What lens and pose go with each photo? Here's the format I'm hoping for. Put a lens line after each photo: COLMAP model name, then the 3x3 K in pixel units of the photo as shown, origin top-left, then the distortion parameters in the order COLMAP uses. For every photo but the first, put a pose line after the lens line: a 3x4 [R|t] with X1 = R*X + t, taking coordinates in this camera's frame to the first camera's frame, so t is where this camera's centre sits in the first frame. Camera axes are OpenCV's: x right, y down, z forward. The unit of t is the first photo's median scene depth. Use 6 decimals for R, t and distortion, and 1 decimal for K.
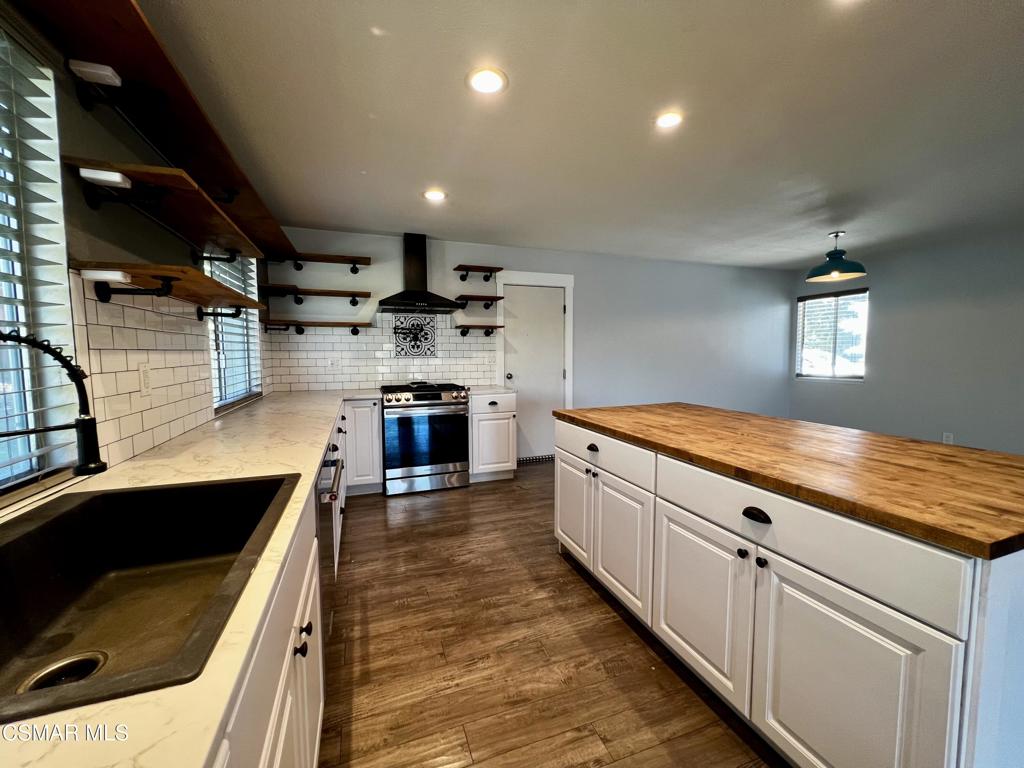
lens RADIAL K [[409.4, 0, 512.0], [0, 409.4, 384.0], [0, 0, 1]] dist [0.000432, -0.003182]
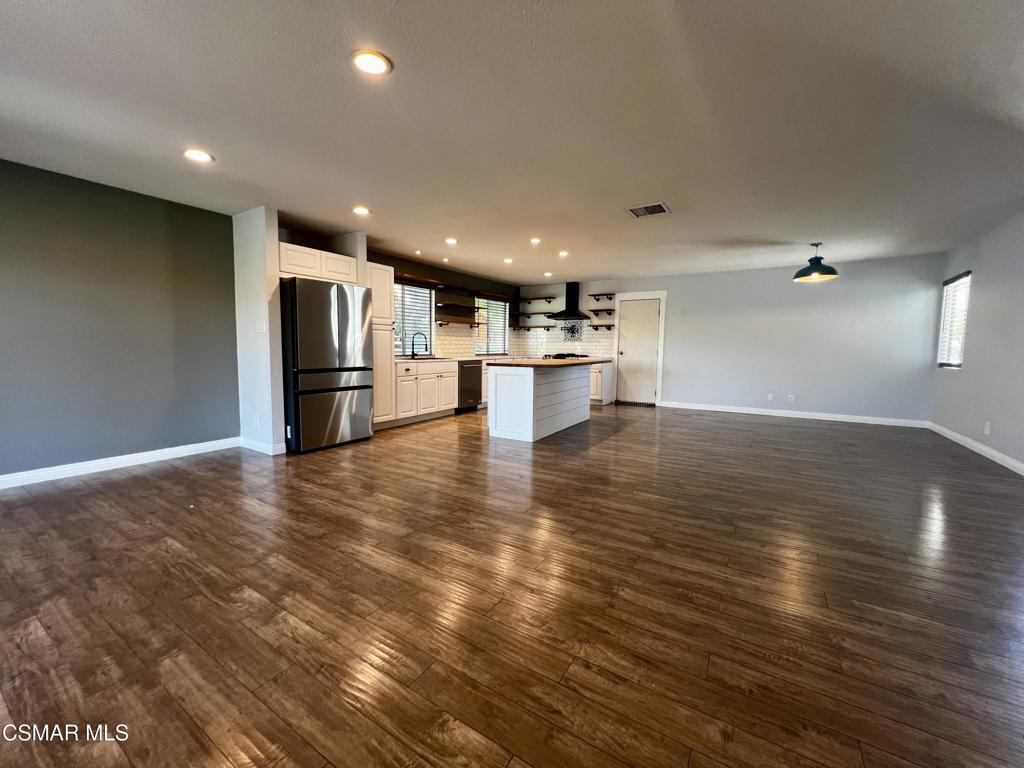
lens RADIAL K [[412.9, 0, 512.0], [0, 412.9, 384.0], [0, 0, 1]] dist [-0.001873, -0.000116]
pose [[0.615146, 0.082281, -0.784108, 1.391074], [-0.073469, 0.996194, 0.046899, 0.081717], [0.784983, 0.028758, 0.618850, -0.576819]]
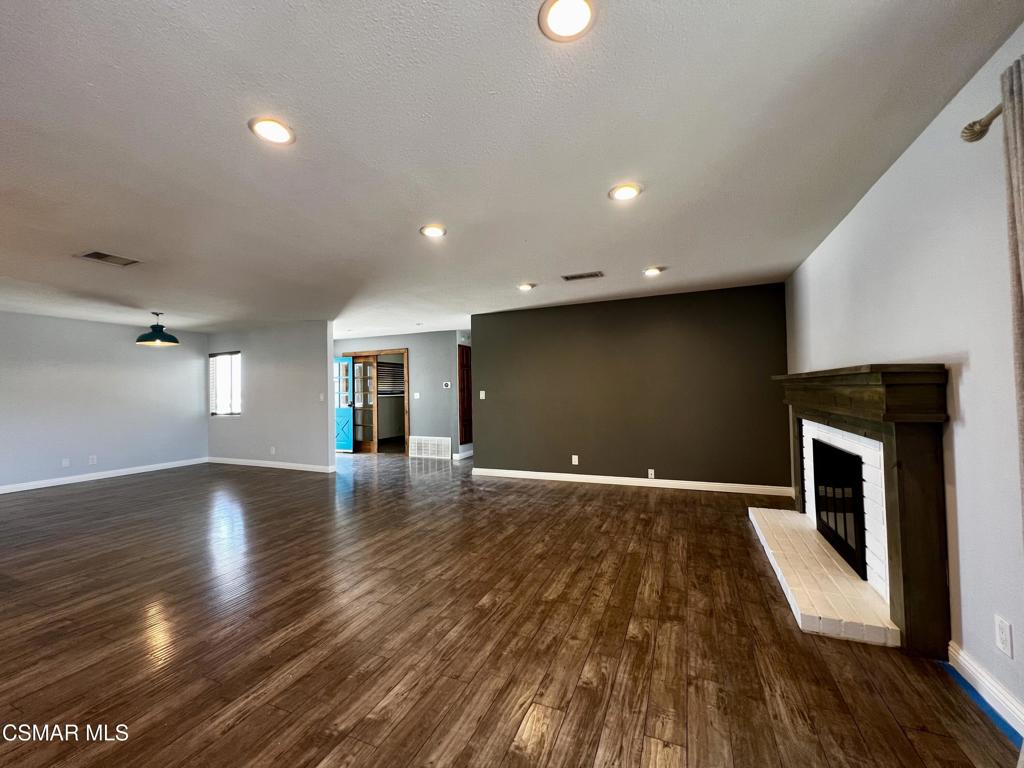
lens RADIAL K [[412.9, 0, 512.0], [0, 412.9, 384.0], [0, 0, 1]] dist [-0.001873, -0.000116]
pose [[0.679417, 0.005315, 0.733733, 0.647389], [0.070693, 0.994848, -0.072667, 0.073585], [-0.730339, 0.101242, 0.675541, -0.933181]]
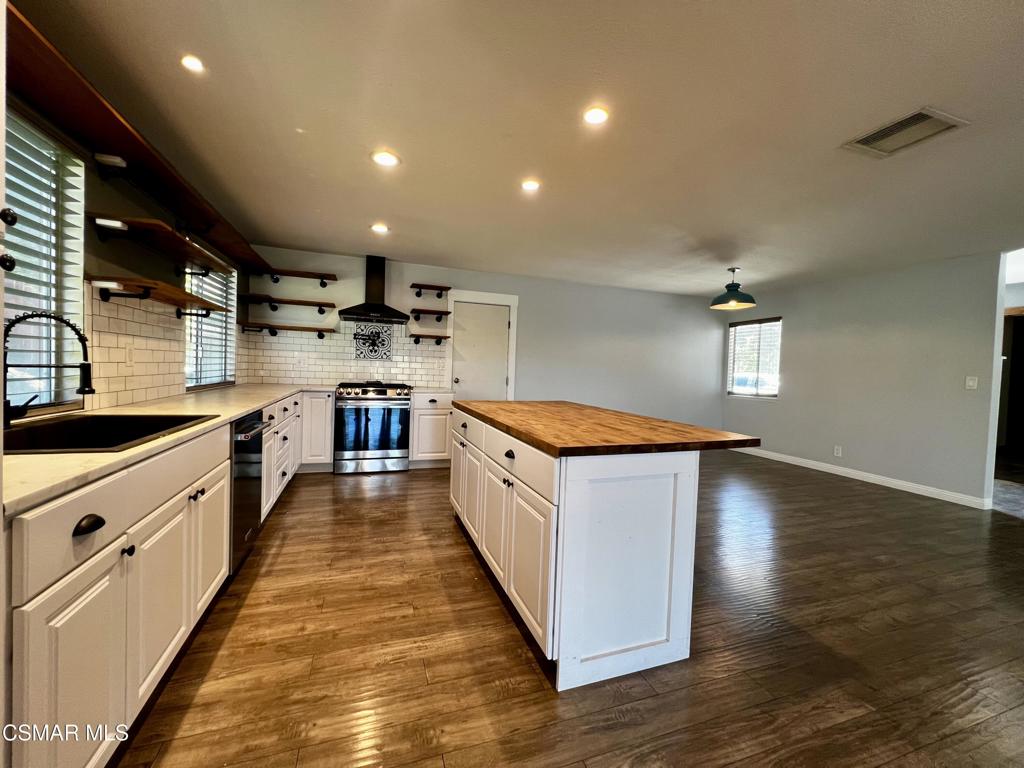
lens RADIAL K [[409.3, 0, 512.0], [0, 409.3, 384.0], [0, 0, 1]] dist [-0.003334, -0.000269]
pose [[0.999083, 0.041528, -0.010454, 0.203572], [-0.041923, 0.998284, -0.040885, 0.039455], [0.008738, 0.041286, 0.999109, -0.184654]]
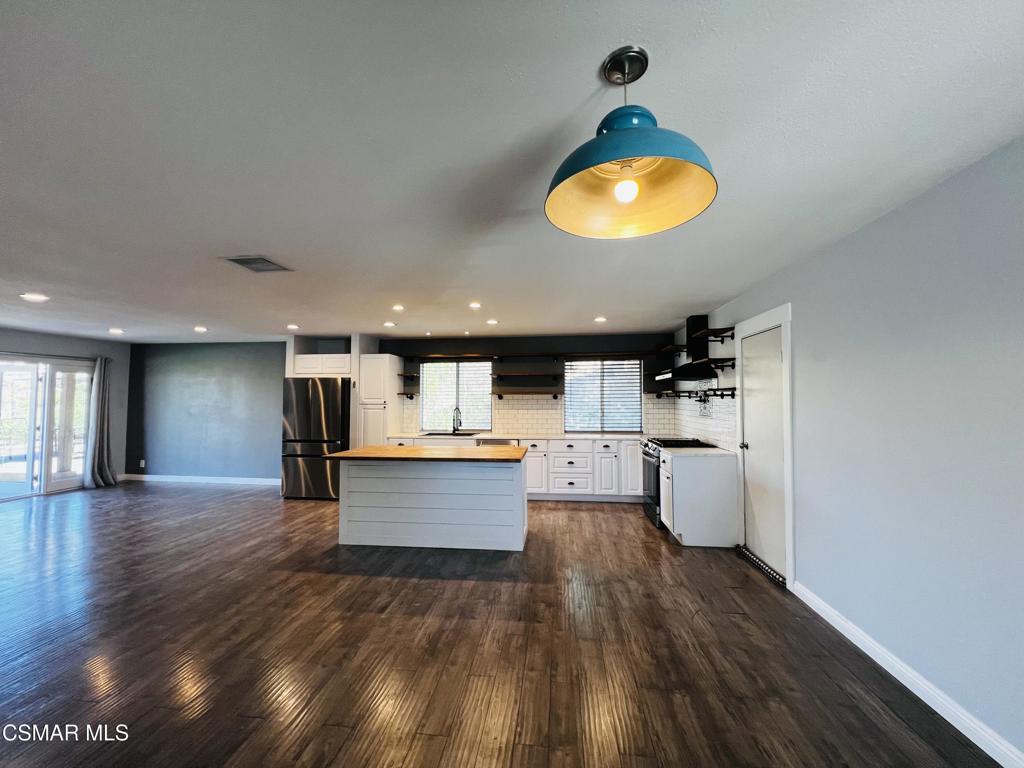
lens RADIAL K [[412.9, 0, 512.0], [0, 412.9, 384.0], [0, 0, 1]] dist [-0.001873, -0.000116]
pose [[-0.453136, -0.029106, -0.890966, 1.215845], [-0.066227, 0.997804, 0.001086, -0.143388], [0.888978, 0.059498, -0.454069, 1.199188]]
